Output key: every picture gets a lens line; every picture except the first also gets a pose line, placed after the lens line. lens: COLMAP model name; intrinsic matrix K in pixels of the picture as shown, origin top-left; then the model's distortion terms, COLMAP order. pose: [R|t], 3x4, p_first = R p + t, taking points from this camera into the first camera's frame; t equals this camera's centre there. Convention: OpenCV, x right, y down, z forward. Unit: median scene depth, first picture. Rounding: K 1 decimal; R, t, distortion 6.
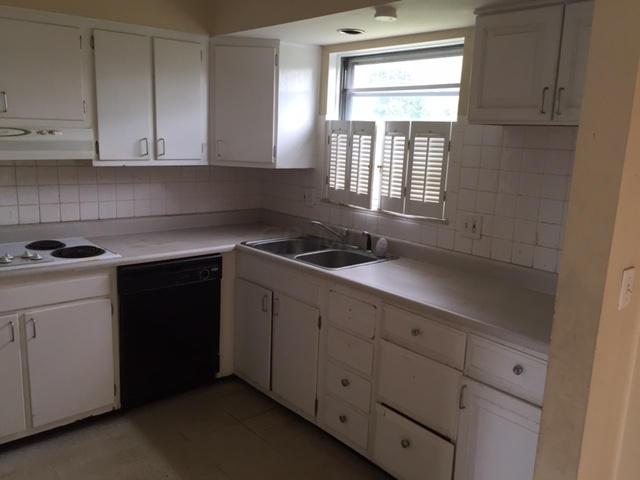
lens RADIAL K [[546.5, 0, 320.0], [0, 546.5, 240.0], [0, 0, 1]] dist [0.078871, -0.111812]
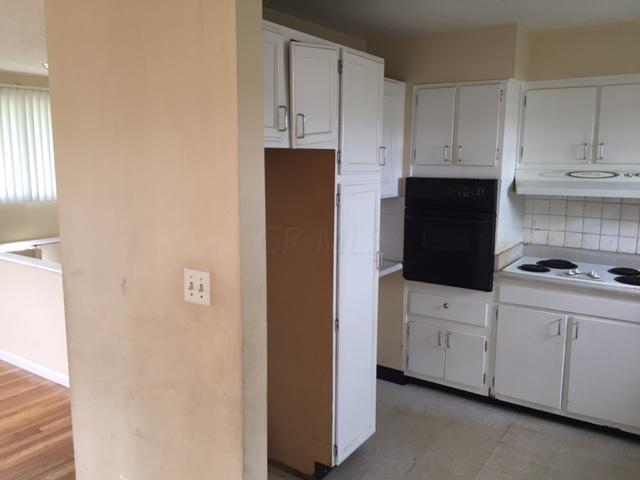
lens RADIAL K [[546.5, 0, 320.0], [0, 546.5, 240.0], [0, 0, 1]] dist [0.078871, -0.111812]
pose [[0.263275, 0.108801, -0.958566, 0.429349], [-0.186004, 0.980701, 0.060227, -0.006667], [0.946620, 0.162441, 0.278432, 0.064472]]
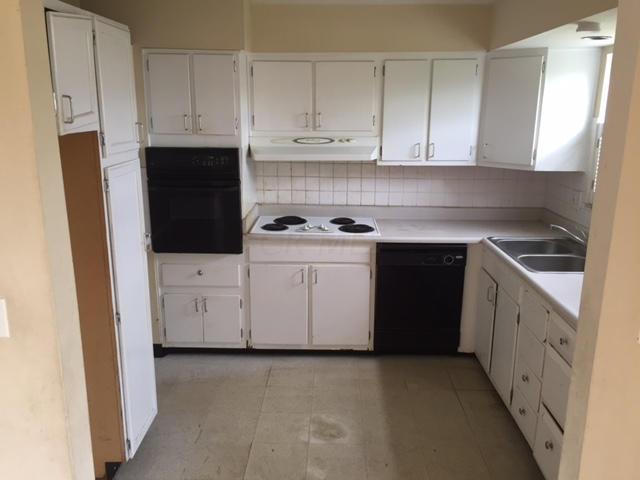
lens RADIAL K [[546.5, 0, 320.0], [0, 546.5, 240.0], [0, 0, 1]] dist [0.078871, -0.111812]
pose [[0.740102, 0.127262, -0.660344, 0.368351], [-0.108879, 0.991652, 0.069082, -0.031832], [0.663623, 0.020770, 0.747779, -0.061644]]
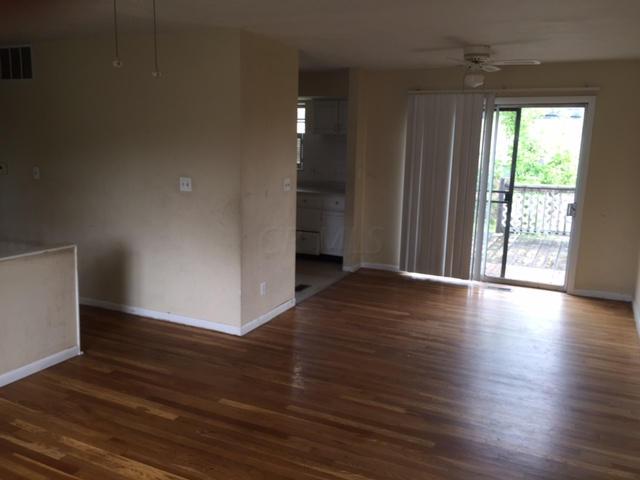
lens RADIAL K [[546.5, 0, 320.0], [0, 546.5, 240.0], [0, 0, 1]] dist [0.078871, -0.111812]
pose [[0.917142, -0.090175, 0.388225, -0.712480], [0.089017, 0.995809, 0.021008, 0.239593], [-0.388492, 0.015291, 0.921325, -1.389978]]
